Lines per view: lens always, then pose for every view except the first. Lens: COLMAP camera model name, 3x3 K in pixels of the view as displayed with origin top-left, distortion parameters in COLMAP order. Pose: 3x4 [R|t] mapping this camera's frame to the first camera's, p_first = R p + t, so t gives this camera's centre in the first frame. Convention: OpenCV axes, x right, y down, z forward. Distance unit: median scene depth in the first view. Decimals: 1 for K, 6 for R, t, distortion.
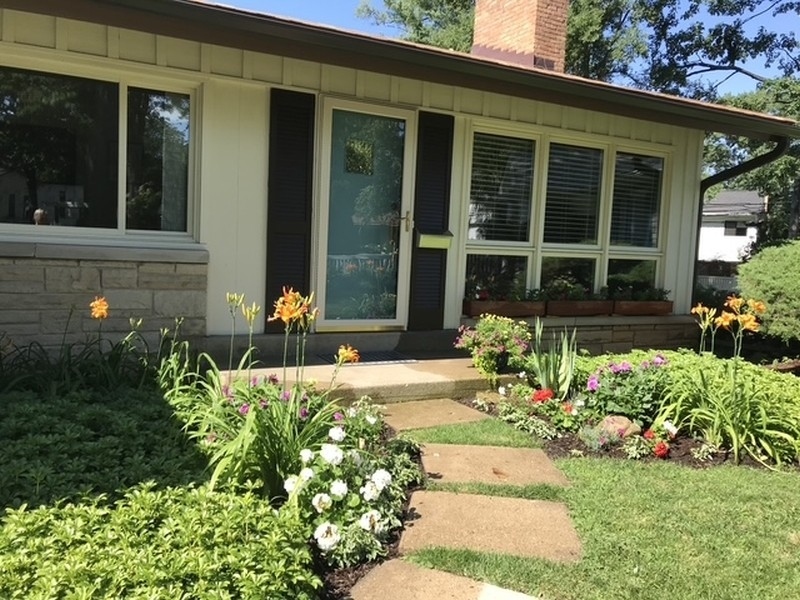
lens RADIAL K [[658.7, 0, 395.9], [0, 658.7, 295.7], [0, 0, 1]] dist [0.017909, -0.000993]
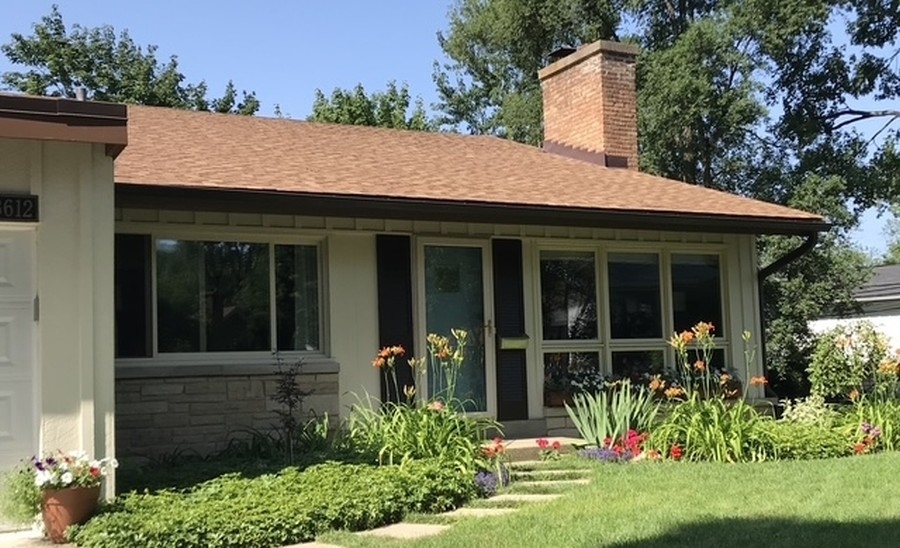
lens RADIAL K [[1045.5, 0, 449.5], [0, 1045.5, 272.6], [0, 0, 1]] dist [0.035471, 0.000000]
pose [[0.996689, -0.079771, -0.015743, -0.018710], [0.075718, 0.981142, -0.177840, 0.124246], [0.029633, 0.176059, 0.983933, -0.925967]]
